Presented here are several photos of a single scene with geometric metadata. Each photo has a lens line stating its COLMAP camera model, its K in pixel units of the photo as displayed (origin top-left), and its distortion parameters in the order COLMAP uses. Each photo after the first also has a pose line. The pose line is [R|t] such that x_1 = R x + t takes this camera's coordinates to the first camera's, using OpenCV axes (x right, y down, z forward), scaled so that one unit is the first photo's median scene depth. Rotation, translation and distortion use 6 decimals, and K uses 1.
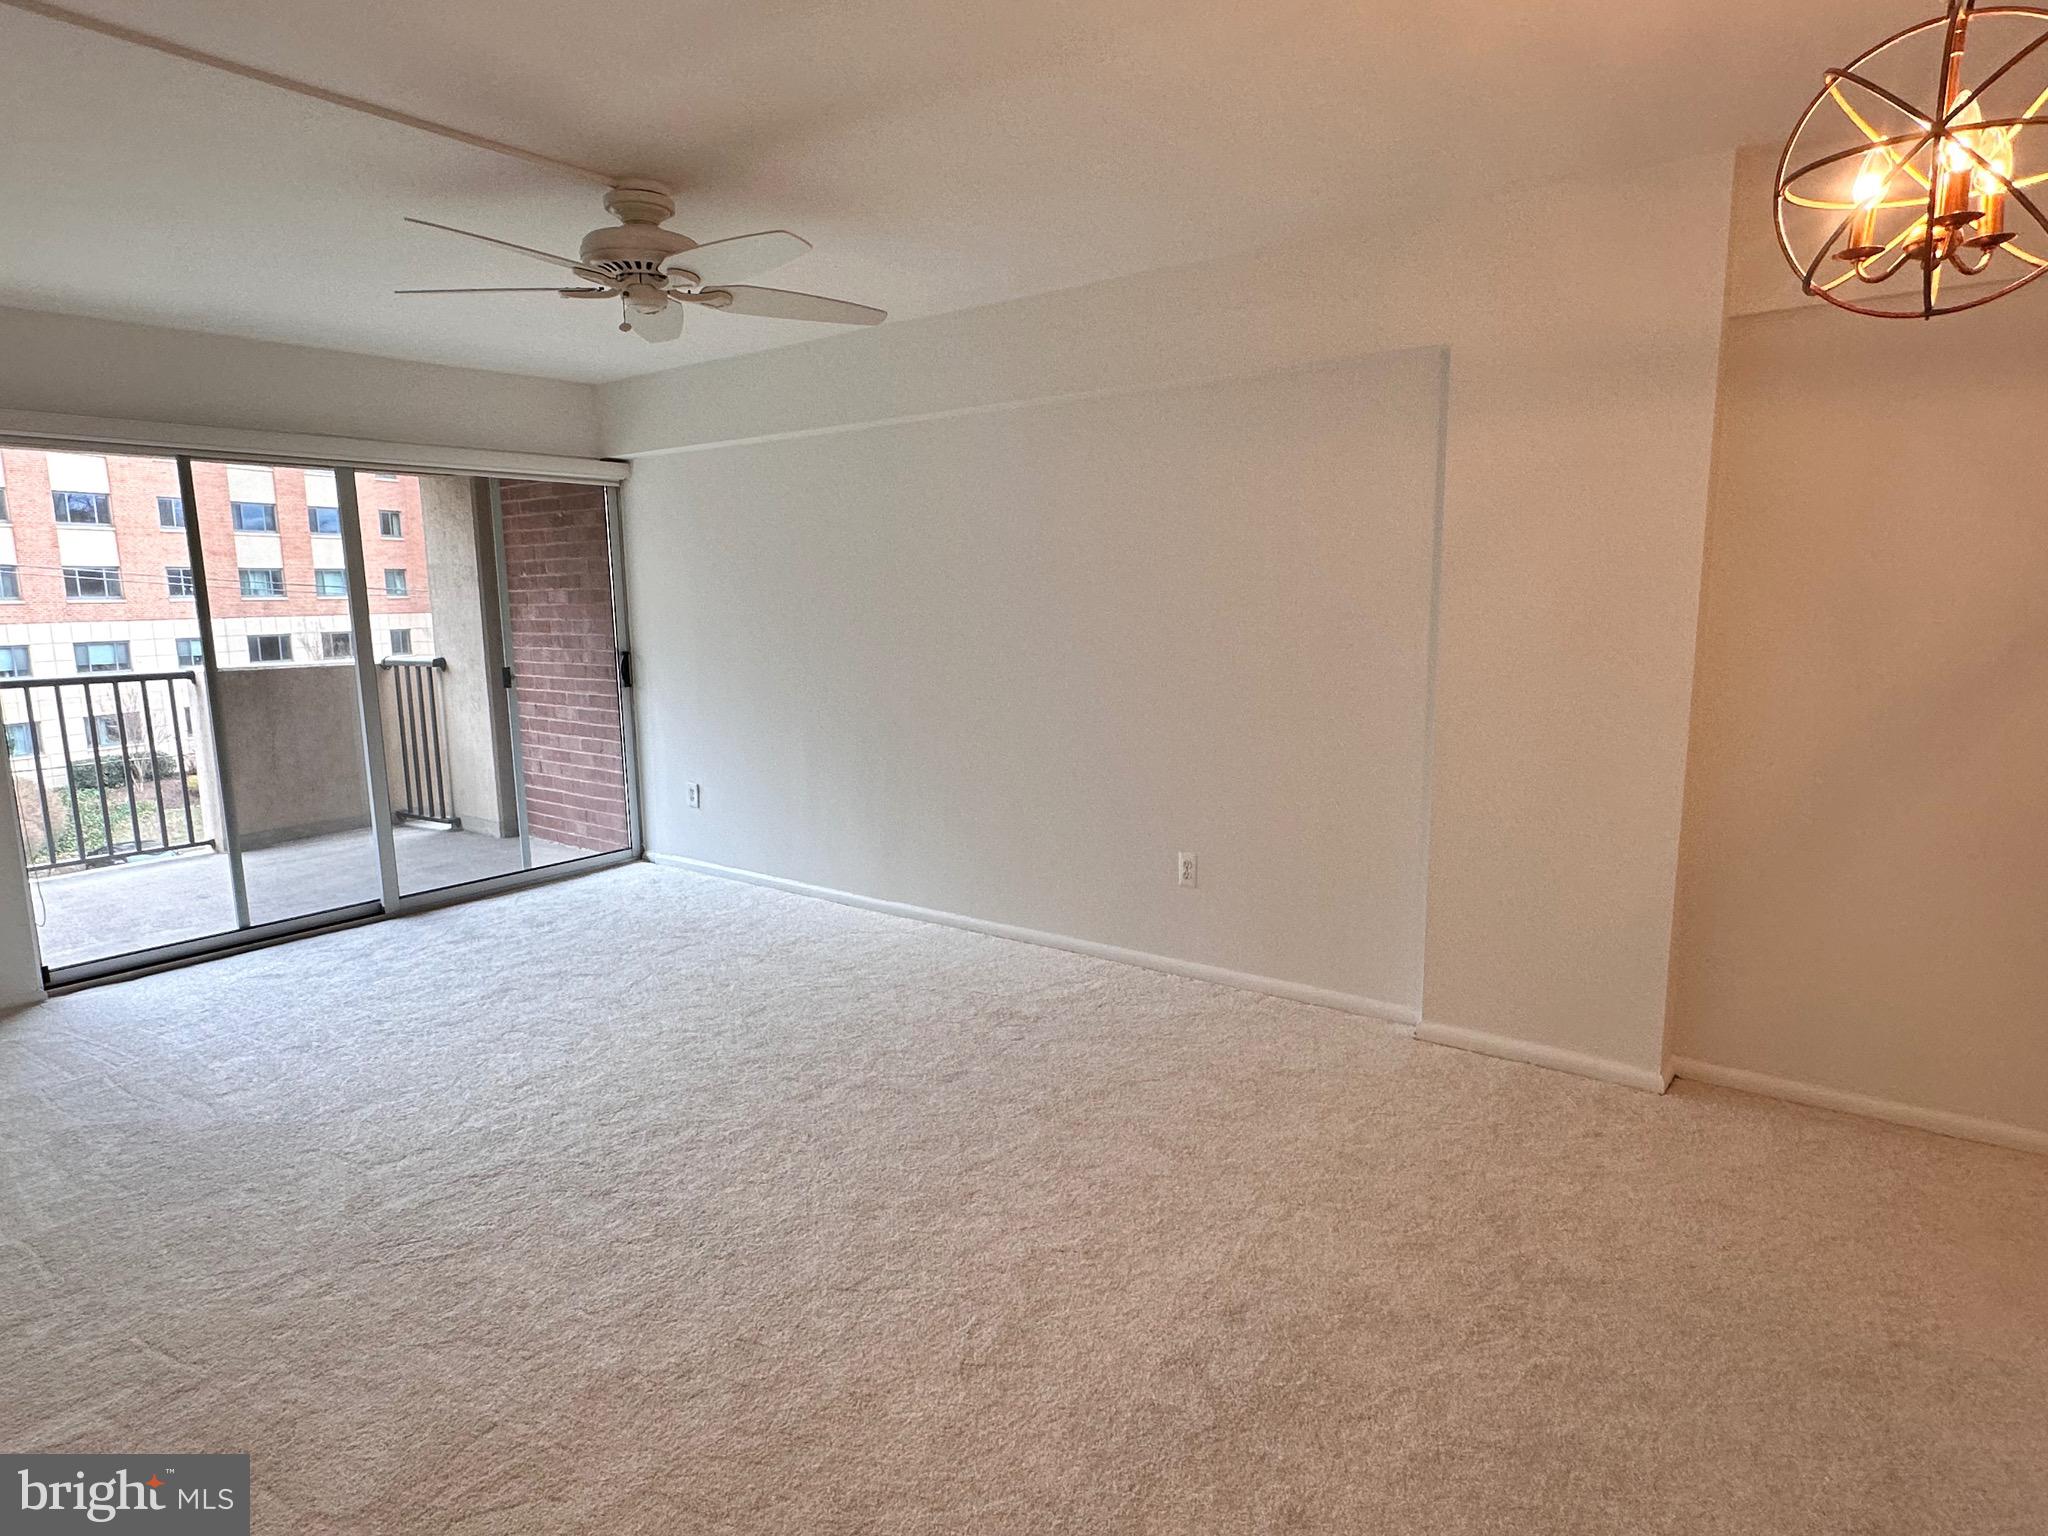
lens RADIAL K [[1144.0, 0, 1037.5], [0, 1144.0, 776.3], [0, 0, 1]] dist [0.000316, 0.000178]
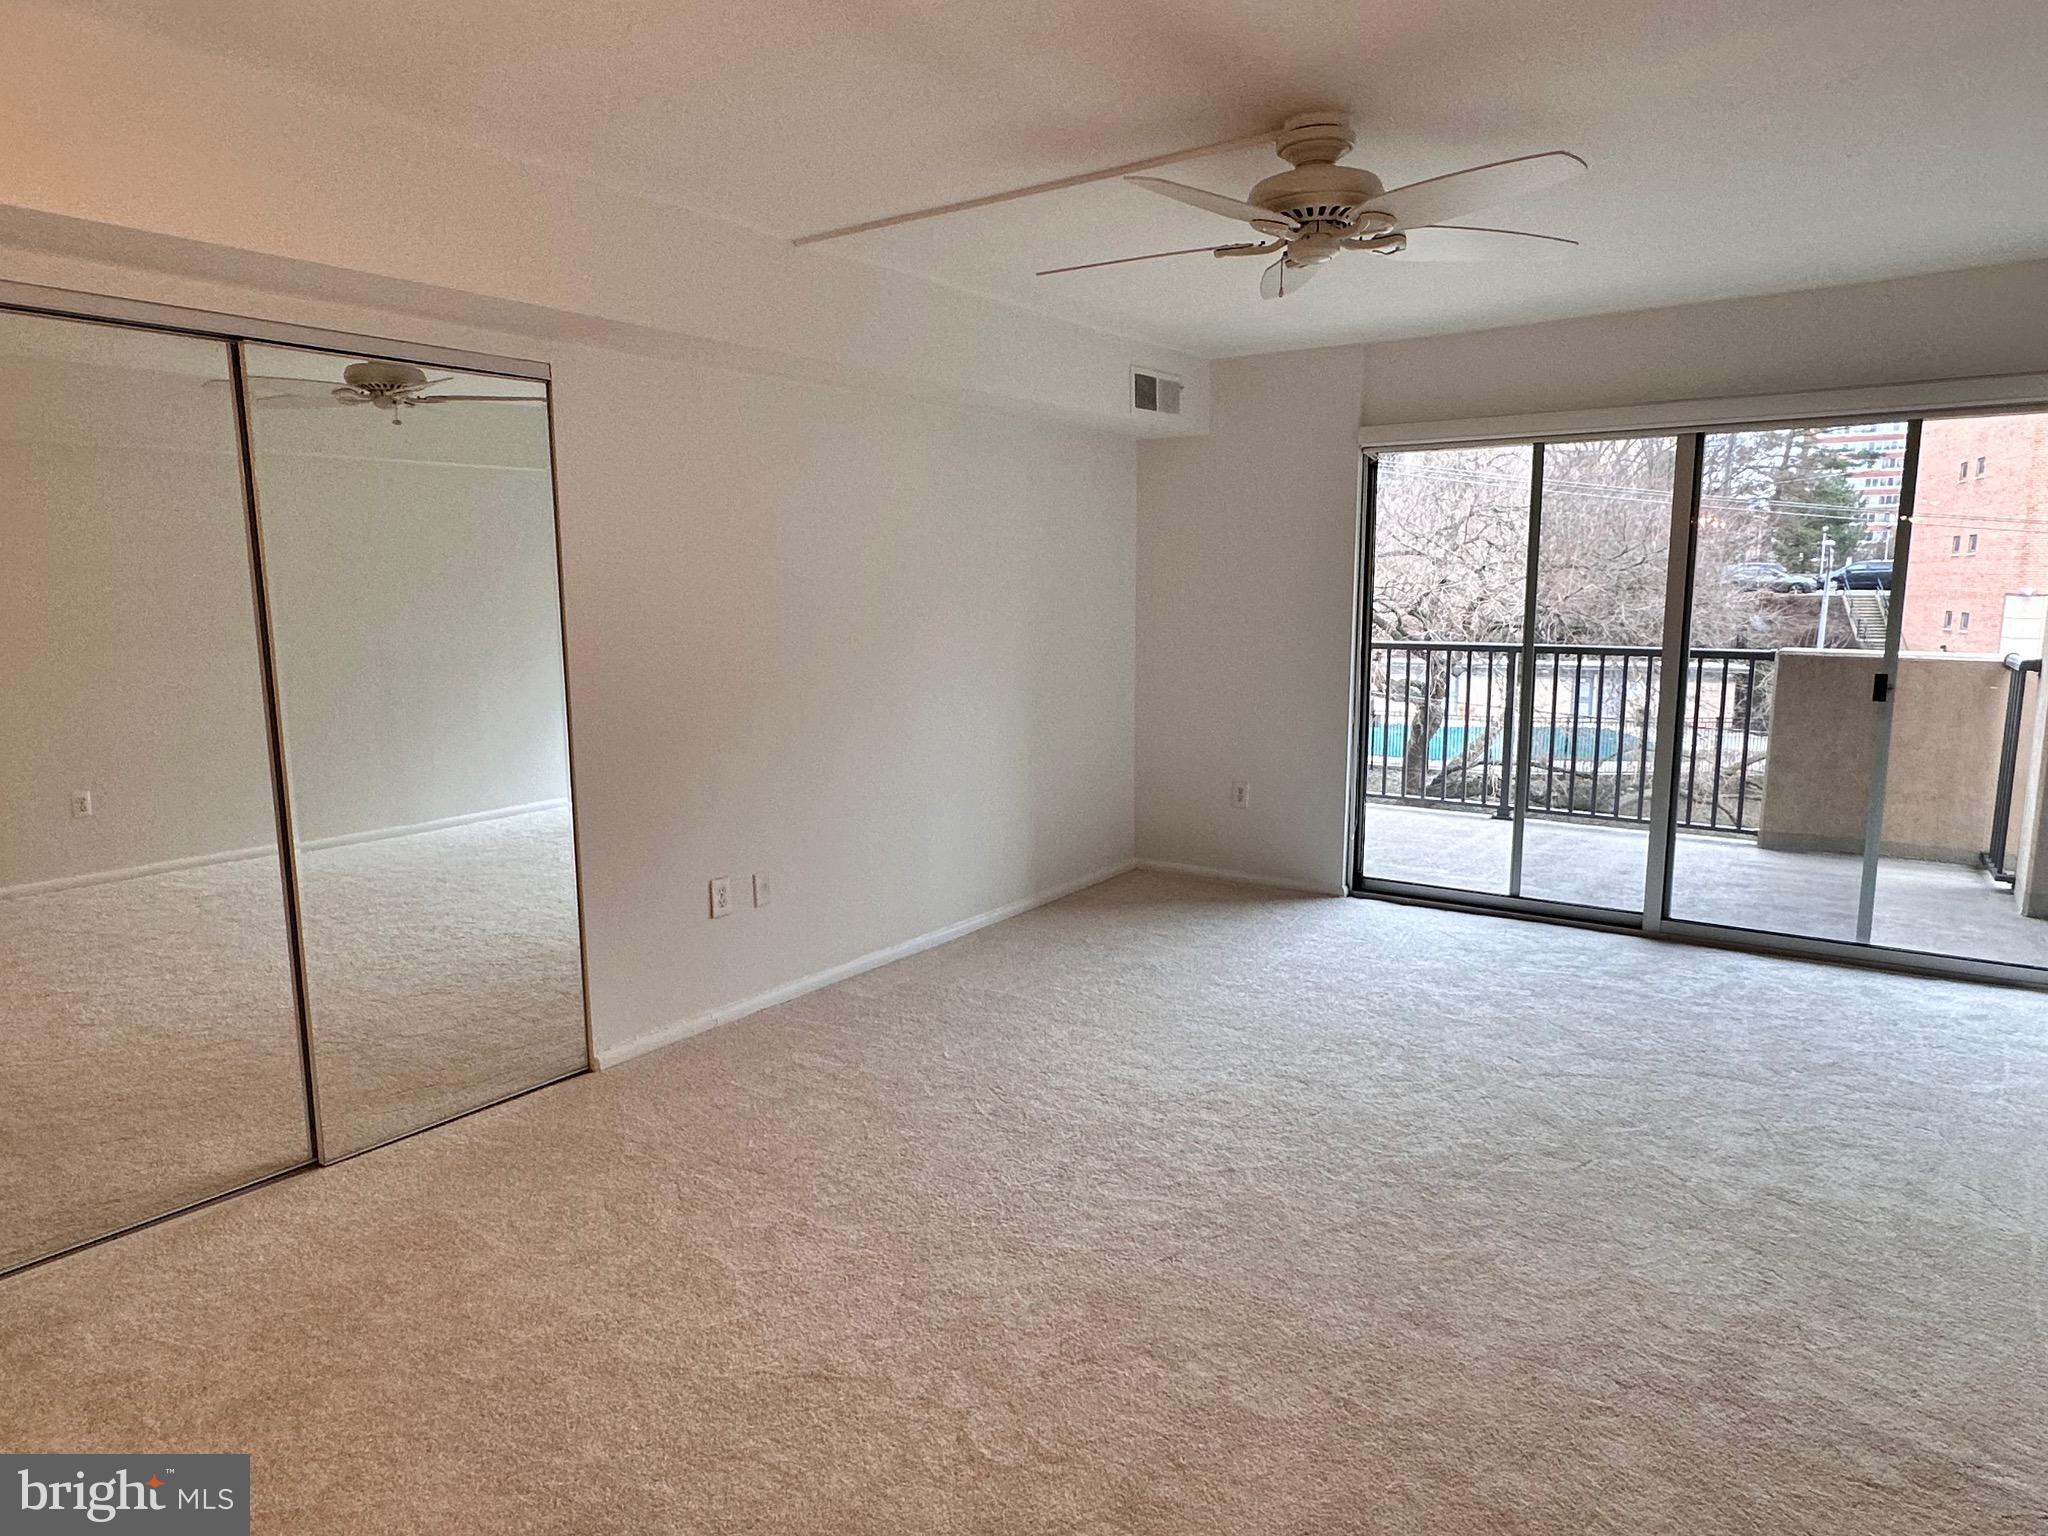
lens RADIAL K [[1276.2, 0, 1025.0], [0, 1276.2, 770.2], [0, 0, 1]] dist [0.022554, 0.000620]
pose [[0.032838, 0.161071, -0.986396, 0.421790], [-0.158176, 0.975328, 0.153998, -0.087752], [0.986865, 0.150967, 0.057506, 0.479398]]
